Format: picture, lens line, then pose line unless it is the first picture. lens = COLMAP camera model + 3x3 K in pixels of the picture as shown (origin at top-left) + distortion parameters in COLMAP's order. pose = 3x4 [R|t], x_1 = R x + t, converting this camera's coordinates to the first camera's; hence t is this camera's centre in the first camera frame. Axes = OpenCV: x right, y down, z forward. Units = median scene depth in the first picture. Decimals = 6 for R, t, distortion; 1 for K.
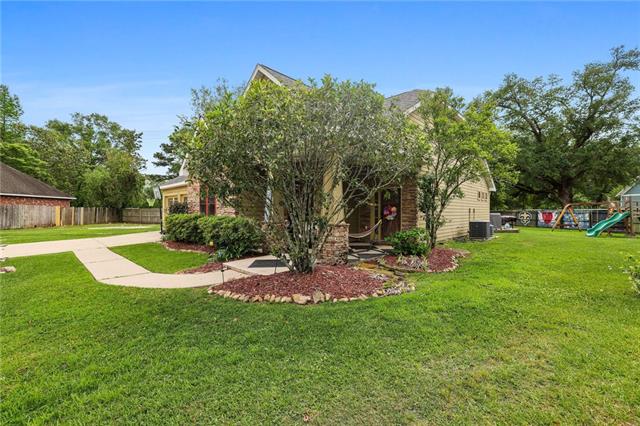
lens RADIAL K [[275.4, 0, 321.2], [0, 275.4, 213.8], [0, 0, 1]] dist [-0.030040, 0.005624]
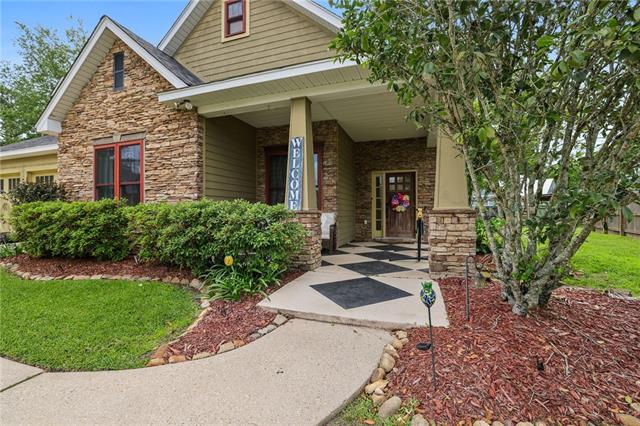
lens RADIAL K [[275.4, 0, 317.1], [0, 275.4, 212.4], [0, 0, 1]] dist [-0.030040, 0.005624]
pose [[0.912947, -0.005358, 0.408043, -0.291295], [0.007577, 0.999964, -0.003821, 0.025969], [-0.408008, 0.006580, 0.912955, 0.376554]]
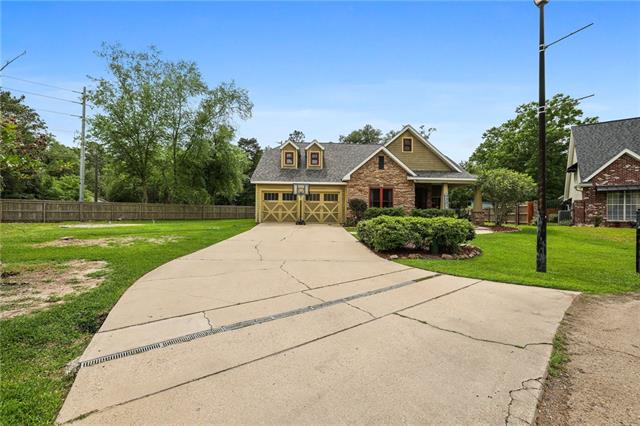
lens RADIAL K [[275.4, 0, 327.0], [0, 275.4, 213.9], [0, 0, 1]] dist [-0.030040, 0.005624]
pose [[0.684176, 0.004073, 0.729306, -1.887110], [-0.003346, 0.999991, -0.002446, 0.043186], [-0.729310, -0.000767, 0.684183, 0.154287]]
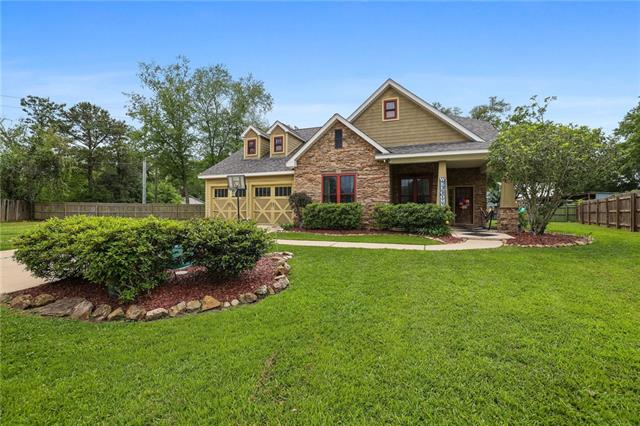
lens RADIAL K [[275.4, 0, 320.7], [0, 275.4, 212.3], [0, 0, 1]] dist [-0.030040, 0.005624]
pose [[0.914294, -0.002460, 0.405043, -0.982016], [0.003205, 0.999994, -0.001161, 0.038993], [-0.405038, 0.002360, 0.914297, 0.023488]]
